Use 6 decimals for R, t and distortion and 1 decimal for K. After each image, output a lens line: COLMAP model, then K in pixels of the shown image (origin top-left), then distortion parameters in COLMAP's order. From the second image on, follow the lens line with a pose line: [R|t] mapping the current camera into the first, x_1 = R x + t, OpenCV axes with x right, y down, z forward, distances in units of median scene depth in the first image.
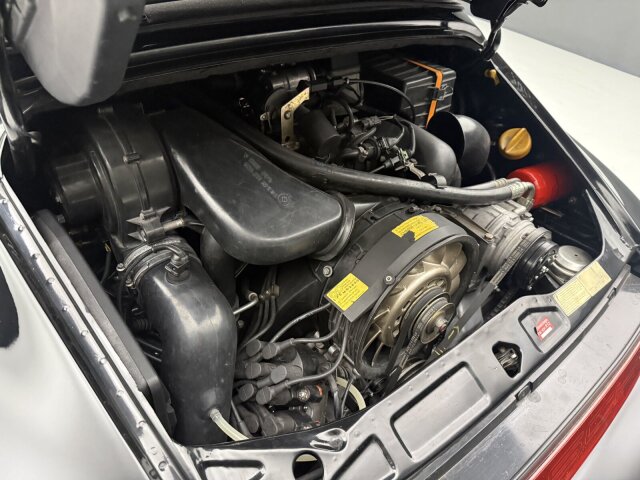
lens RADIAL K [[457.2, 0, 320.0], [0, 457.2, 240.0], [0, 0, 1]] dist [-0.003397, -0.003622]
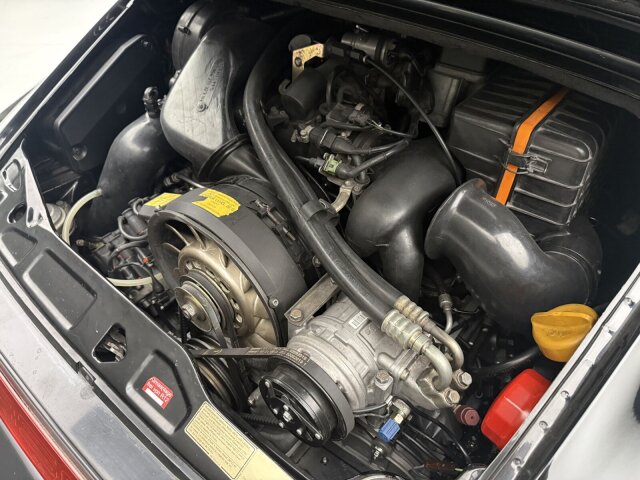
lens RADIAL K [[456.2, 0, 324.5], [0, 456.2, 252.0], [0, 0, 1]] dist [0.005825, -0.002054]
pose [[0.199499, 0.615612, -0.762379, 0.985600], [-0.596287, 0.693656, 0.404083, -0.443521], [0.777587, 0.373983, 0.505466, 0.742139]]
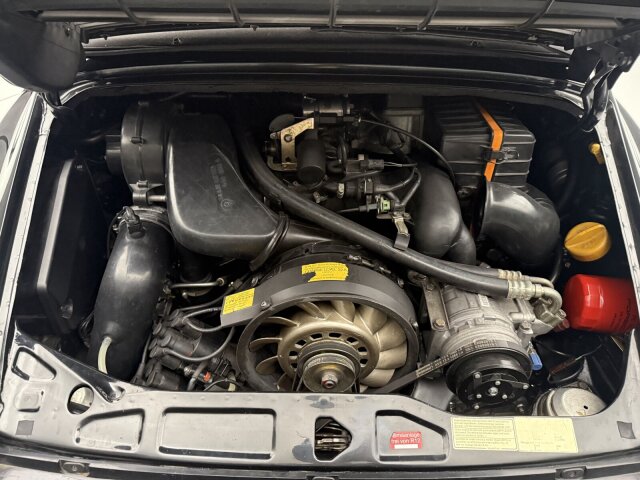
lens RADIAL K [[457.2, 0, 320.0], [0, 457.2, 240.0], [0, 0, 1]] dist [-0.003397, -0.003622]
pose [[0.768656, 0.322201, -0.552589, 0.714358], [-0.347803, 0.935536, 0.061689, -0.146731], [0.536843, 0.144774, 0.831168, 0.170521]]
